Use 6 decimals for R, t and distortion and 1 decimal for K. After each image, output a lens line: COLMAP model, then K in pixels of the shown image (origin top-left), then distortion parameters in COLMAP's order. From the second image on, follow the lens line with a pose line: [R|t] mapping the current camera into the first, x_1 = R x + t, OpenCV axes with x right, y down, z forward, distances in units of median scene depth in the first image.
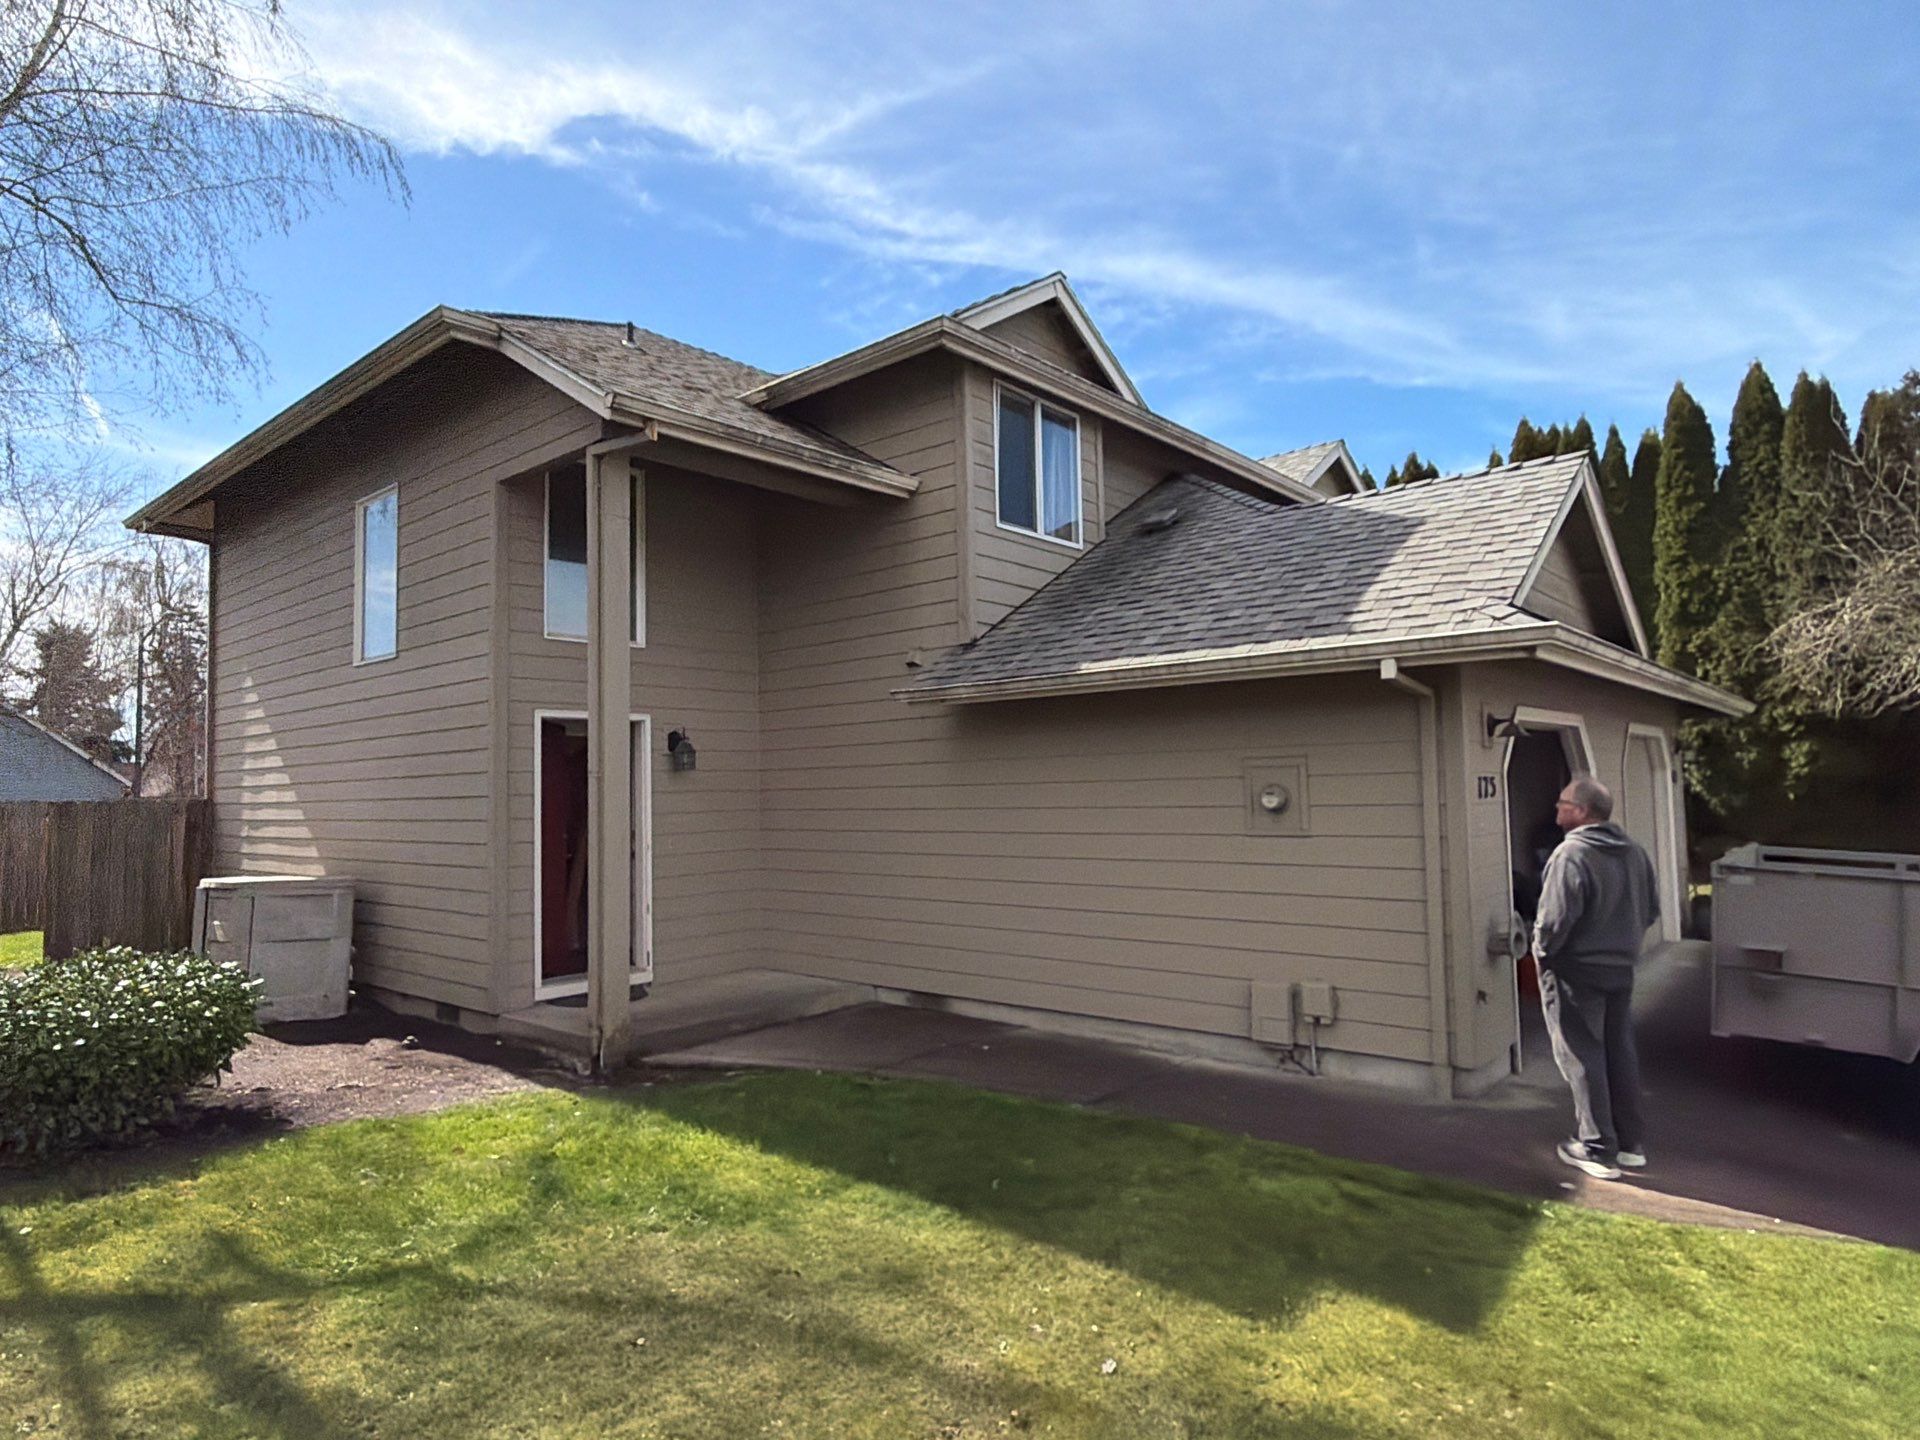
lens RADIAL K [[1092.6, 0, 956.7], [0, 1092.6, 724.0], [0, 0, 1]] dist [-0.000097, 0.000639]
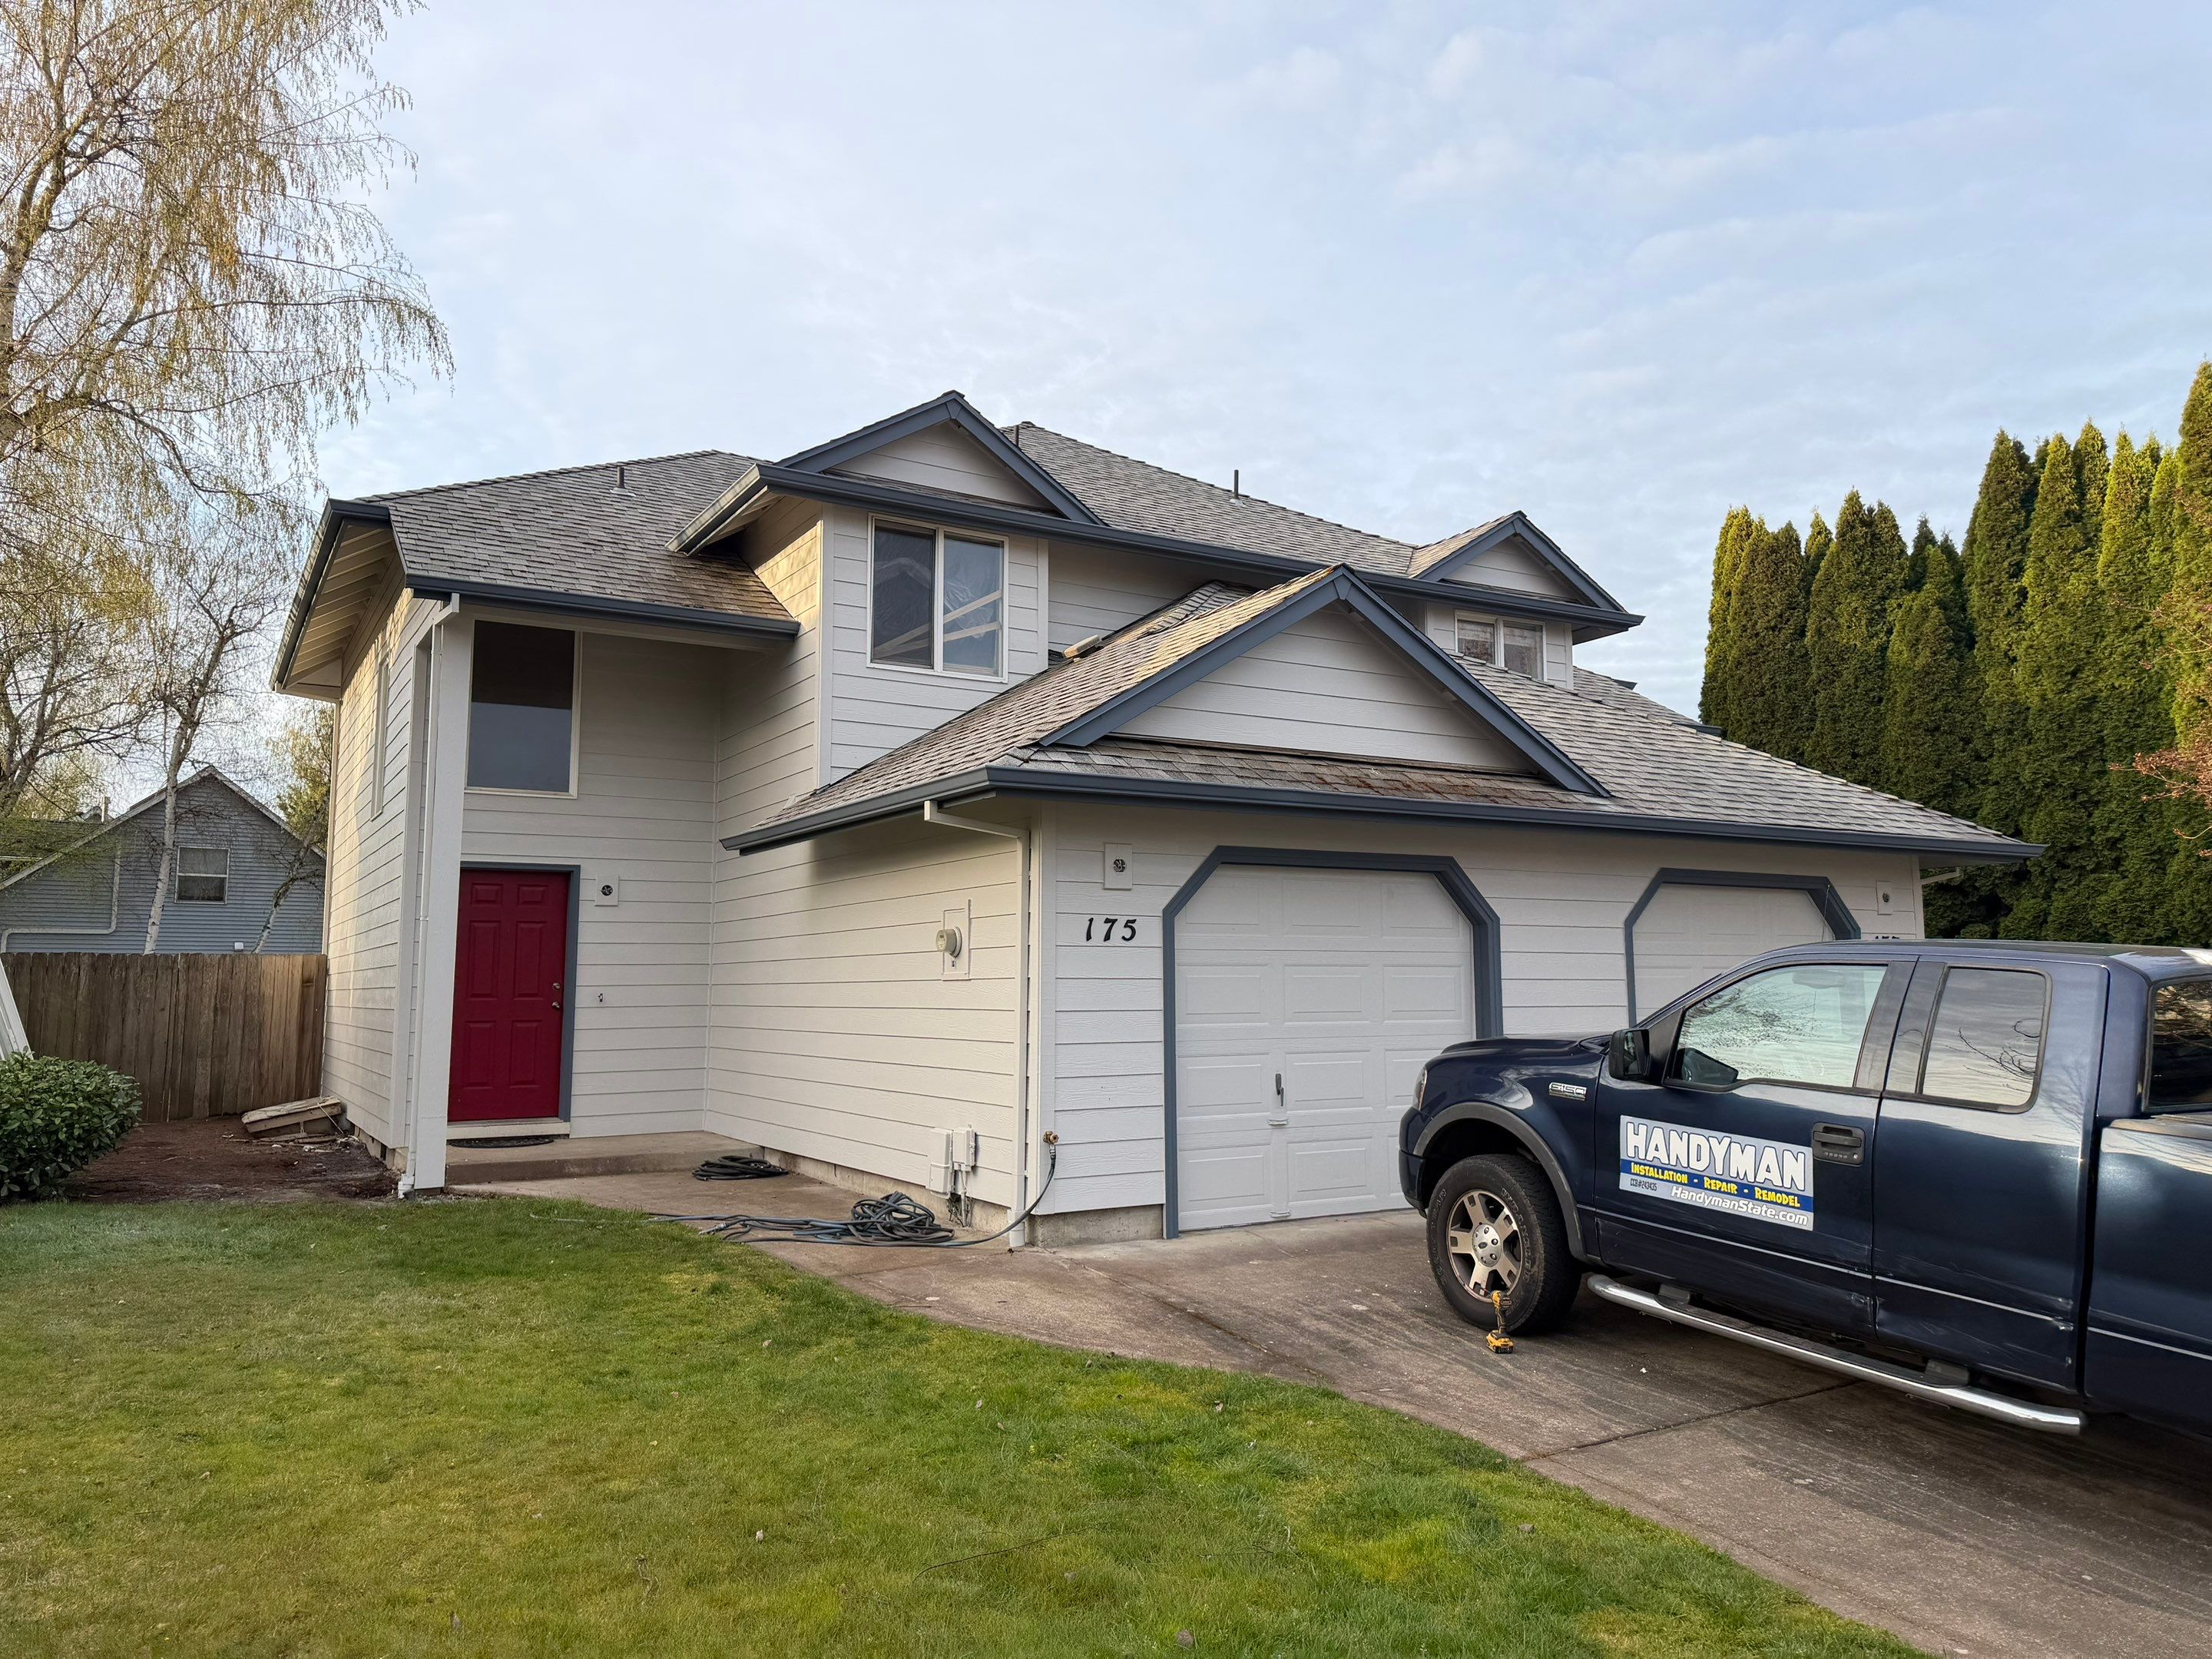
lens RADIAL K [[1523.9, 0, 1104.7], [0, 1523.9, 814.6], [0, 0, 1]] dist [0.087875, -0.126312]
pose [[0.950140, -0.017319, -0.311342, 0.651604], [0.002094, 0.998788, -0.049168, 0.015852], [0.311816, 0.046064, 0.949025, -0.203820]]
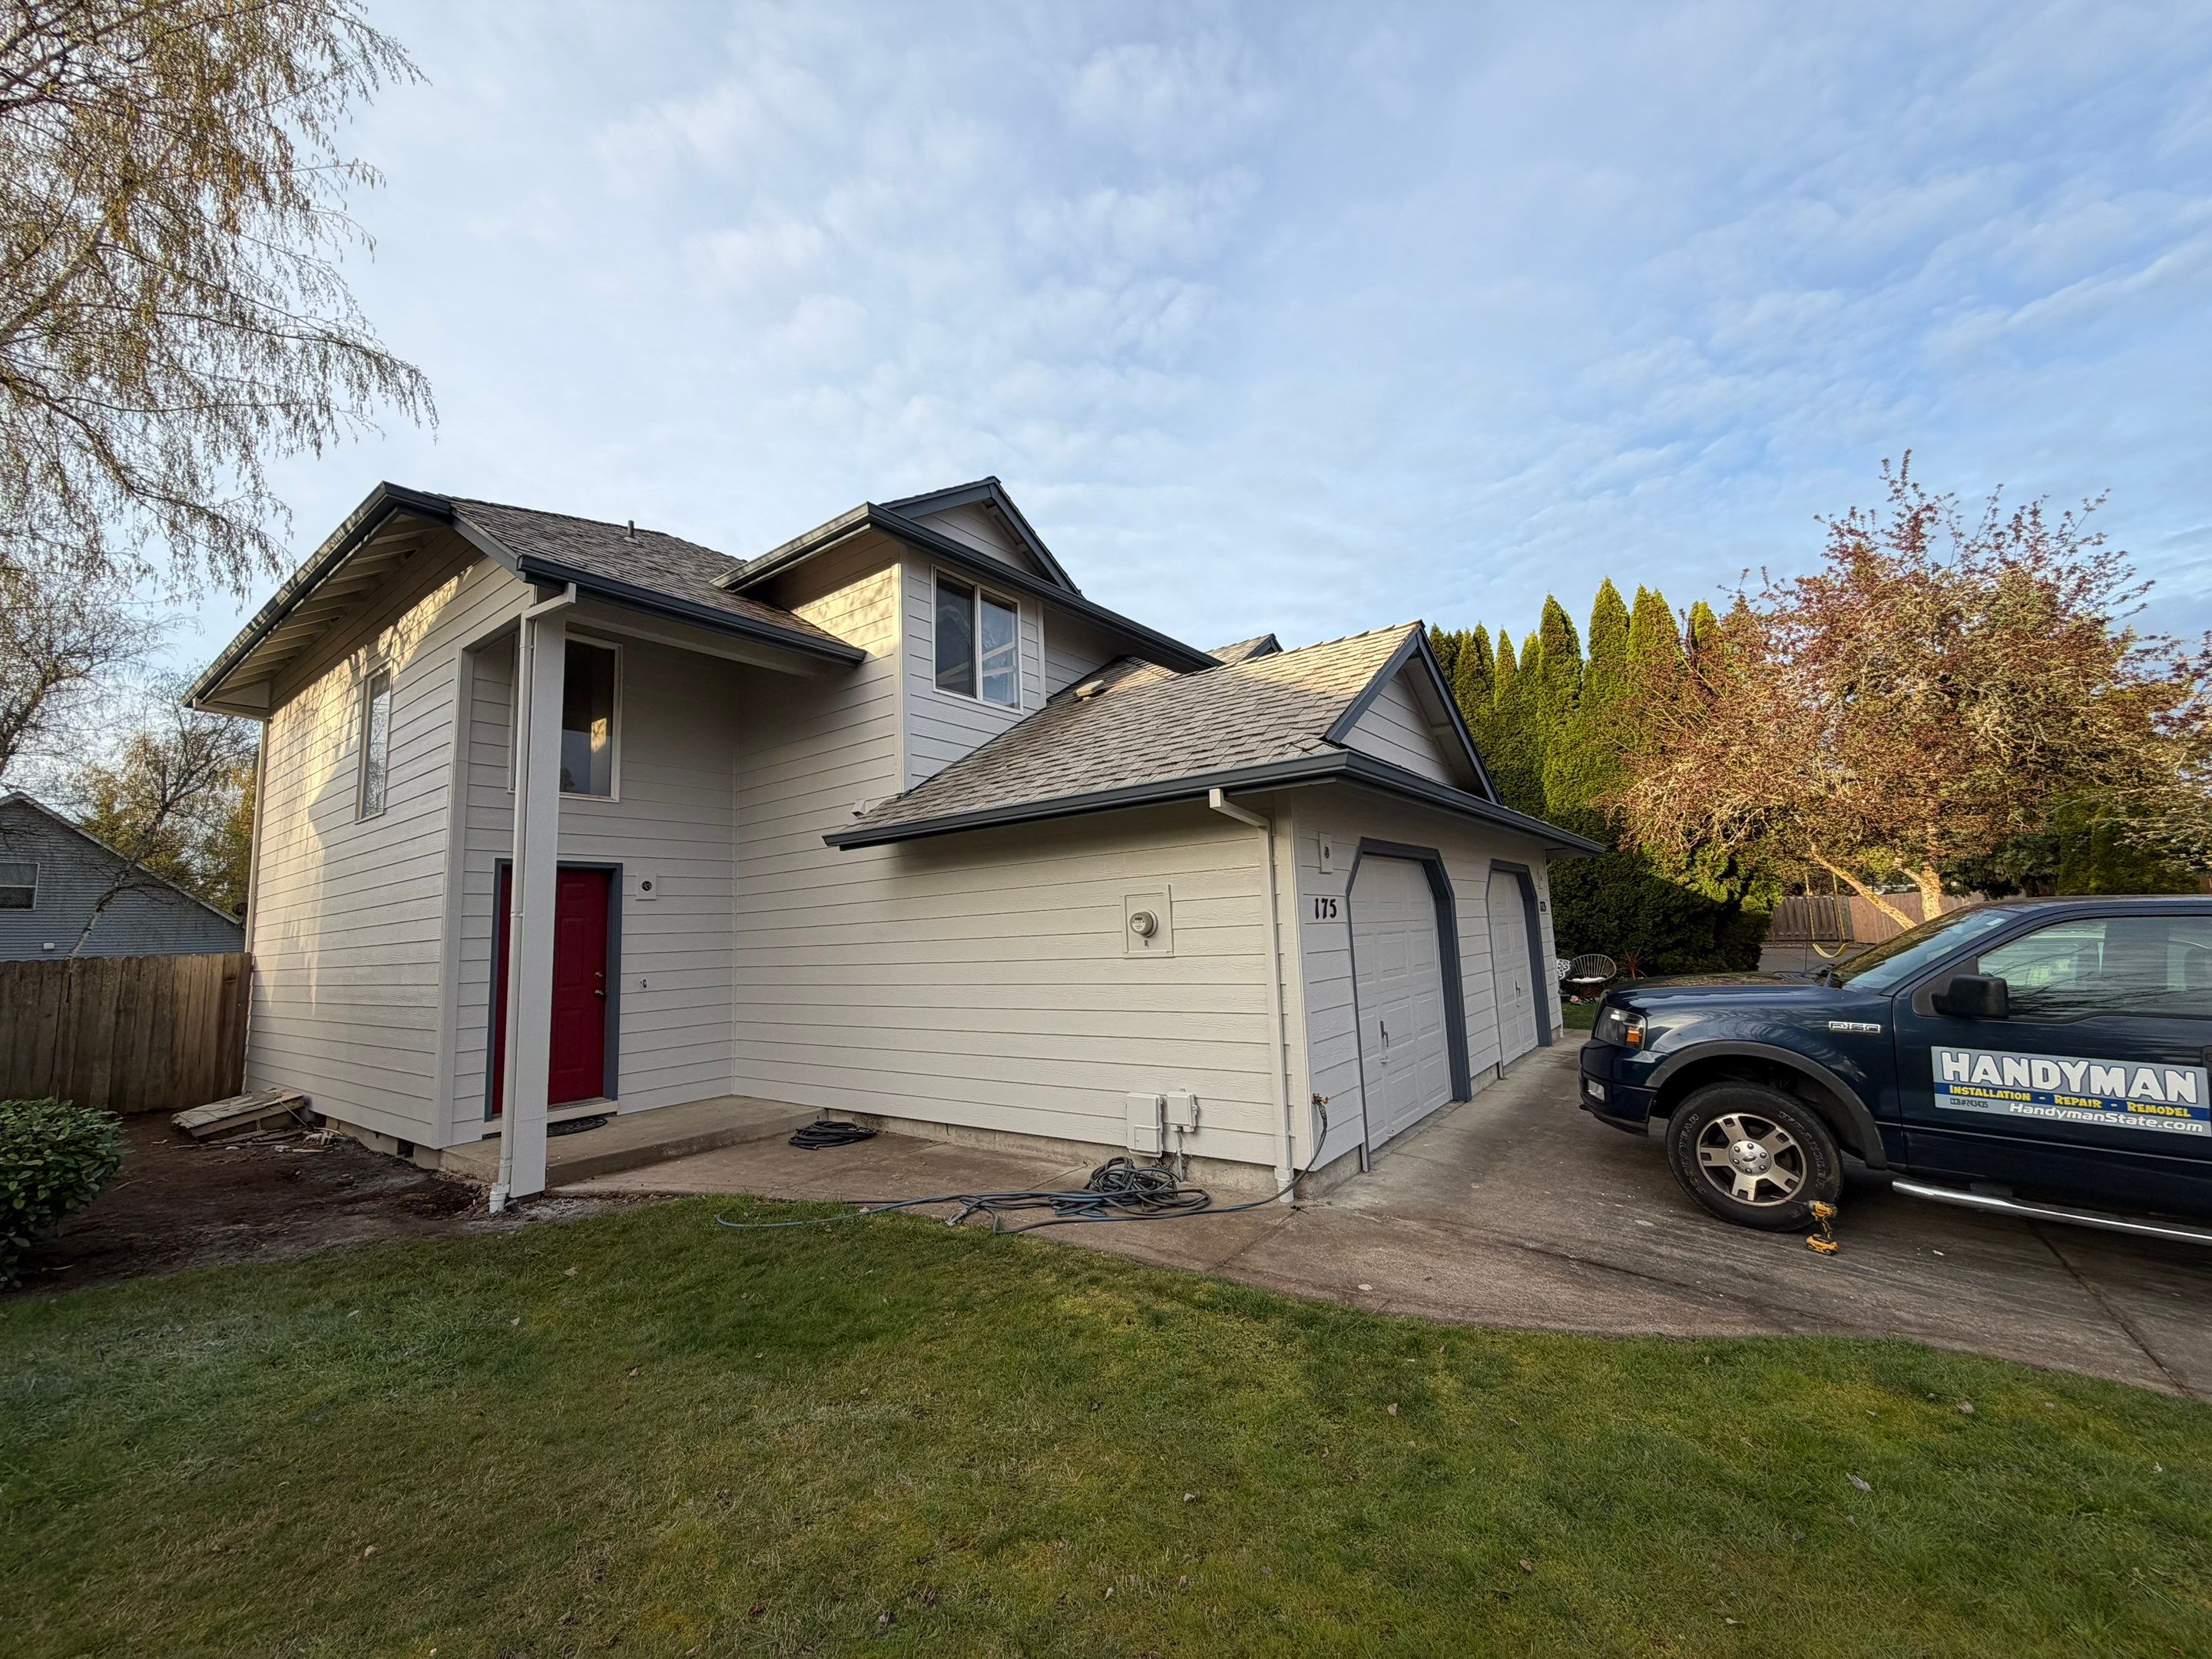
lens RADIAL K [[880.3, 0, 1098.9], [0, 880.3, 825.5], [0, 0, 1]] dist [0.000110, -0.000386]
pose [[0.997524, -0.012293, 0.069237, 0.142917], [0.016906, 0.997647, -0.066442, 0.021236], [-0.068257, 0.067448, 0.995385, 0.089916]]
